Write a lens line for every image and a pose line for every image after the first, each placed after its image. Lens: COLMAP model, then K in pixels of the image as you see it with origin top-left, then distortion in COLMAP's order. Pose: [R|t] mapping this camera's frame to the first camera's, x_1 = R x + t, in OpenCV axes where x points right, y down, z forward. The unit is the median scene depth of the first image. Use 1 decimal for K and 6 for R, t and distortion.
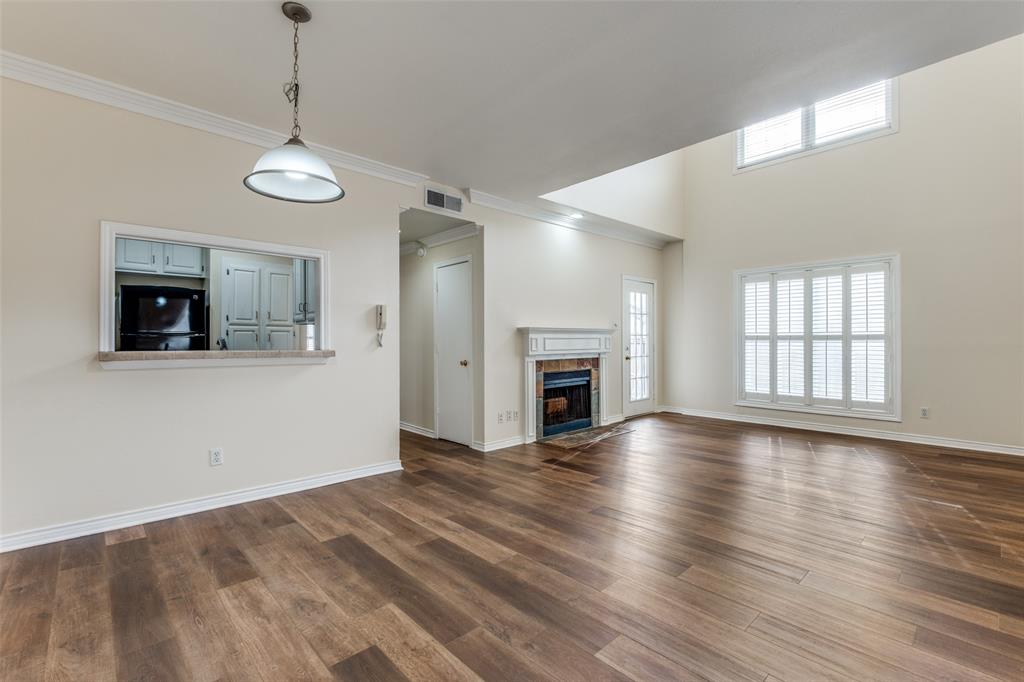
lens RADIAL K [[464.3, 0, 502.2], [0, 464.3, 340.7], [0, 0, 1]] dist [-0.001396, -0.000935]
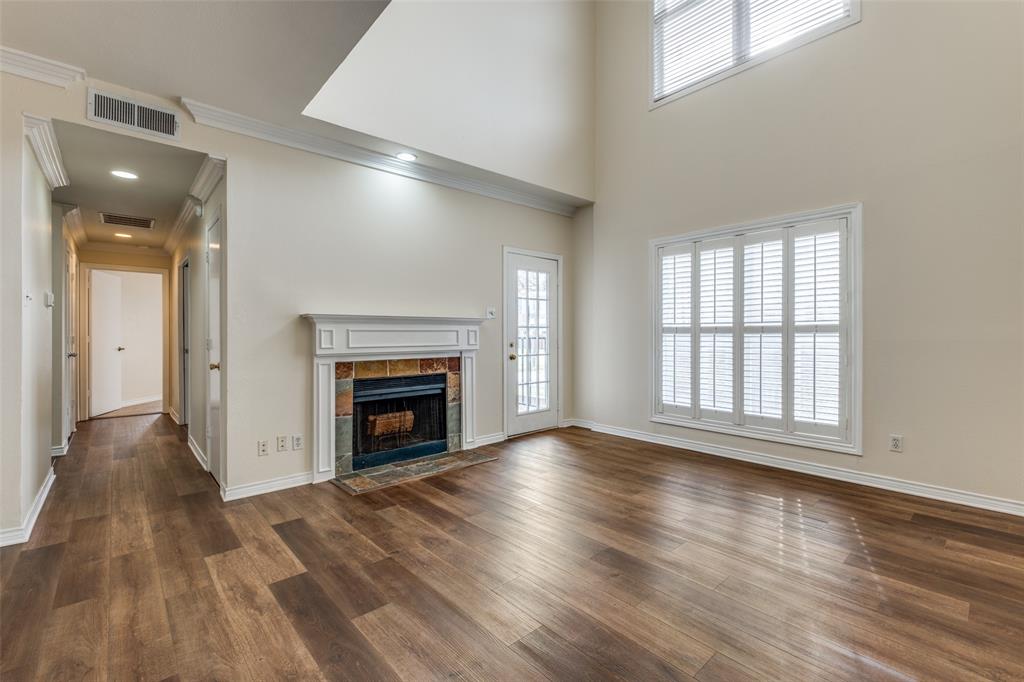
lens RADIAL K [[451.1, 0, 515.7], [0, 451.1, 338.4], [0, 0, 1]] dist [0.001274, -0.005262]
pose [[0.999958, 0.000745, -0.009090, 0.339607], [-0.000688, 0.999980, 0.006328, 0.002296], [0.009094, -0.006321, 0.999939, 0.320869]]
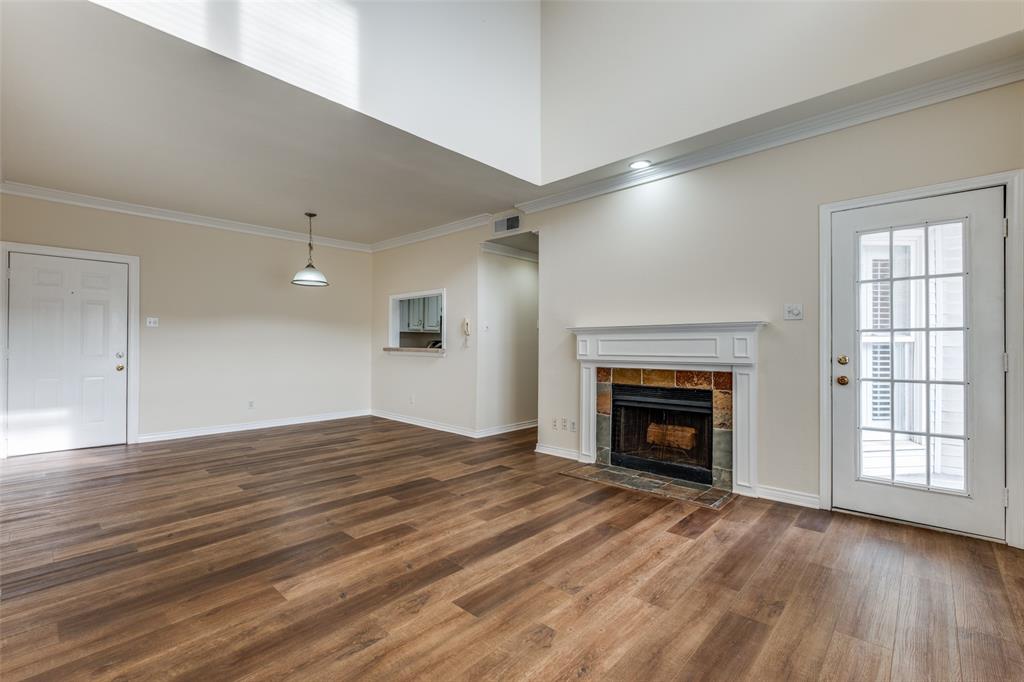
lens RADIAL K [[440.0, 0, 493.1], [0, 440.0, 342.4], [0, 0, 1]] dist [-0.009028, 0.000079]
pose [[0.057394, -0.002815, -0.998348, 0.826053], [-0.001418, 0.999995, -0.002901, 0.001095], [0.998351, 0.001582, 0.057390, 0.754983]]
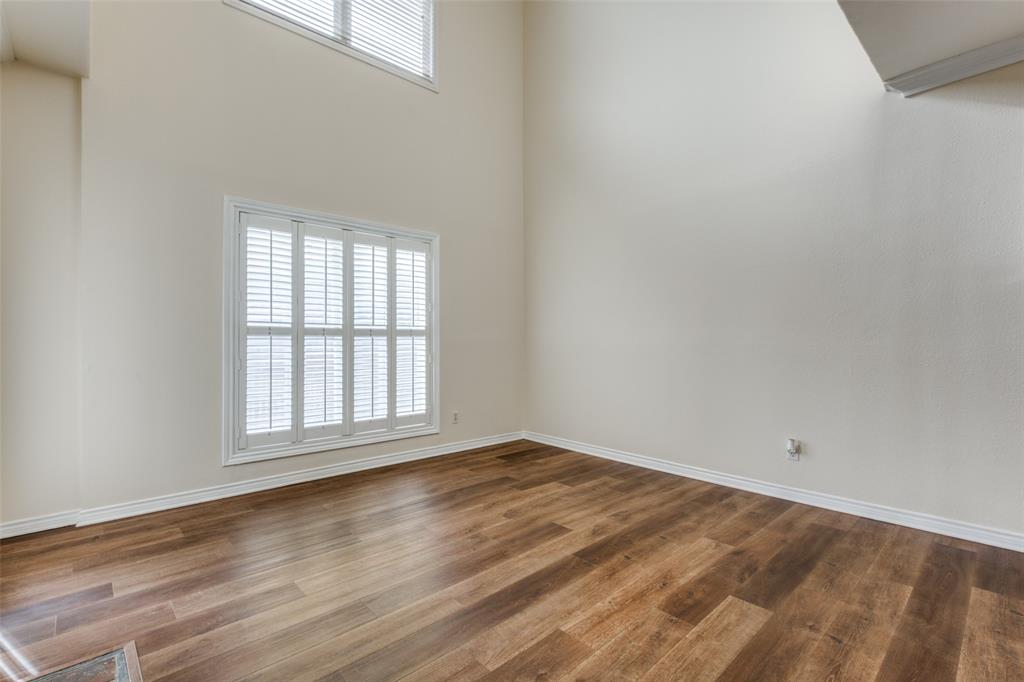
lens RADIAL K [[471.8, 0, 512.0], [0, 471.8, 341.0], [0, 0, 1]] dist [0.001695, 0.000072]
pose [[-0.019014, 0.000961, 0.999819, -0.011417], [0.000521, 0.999999, -0.000952, 0.006528], [-0.999819, 0.000503, -0.019014, 0.816186]]
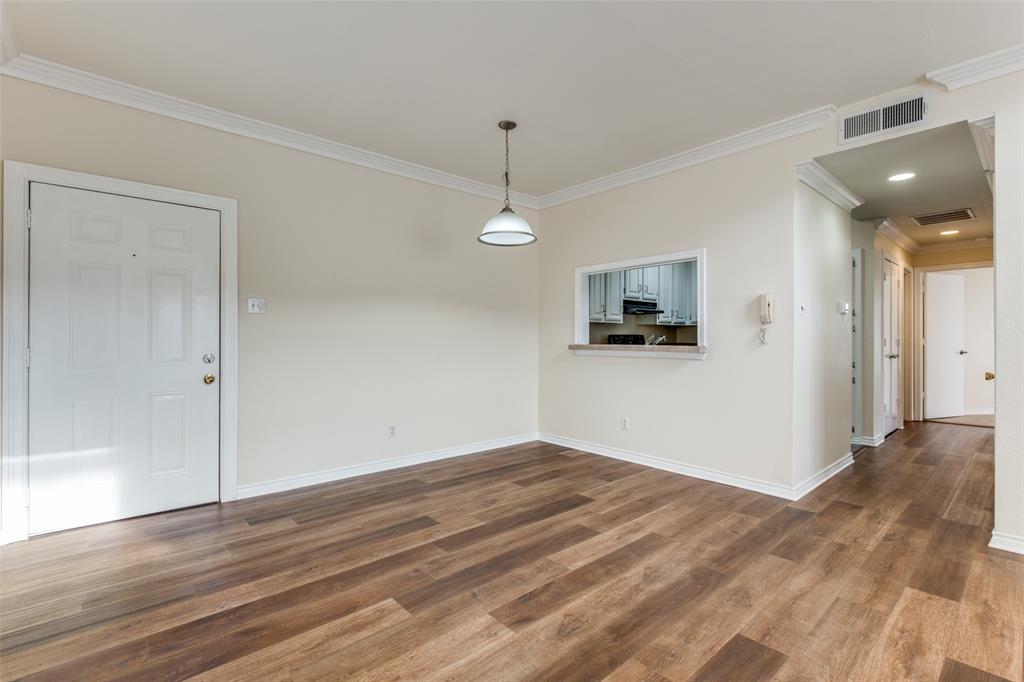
lens RADIAL K [[451.1, 0, 515.7], [0, 451.1, 338.4], [0, 0, 1]] dist [0.001274, -0.005262]
pose [[-0.017169, -0.002797, -0.999849, 0.426625], [0.003644, 0.999989, -0.002860, 0.003028], [0.999846, -0.003692, -0.017159, 0.420668]]
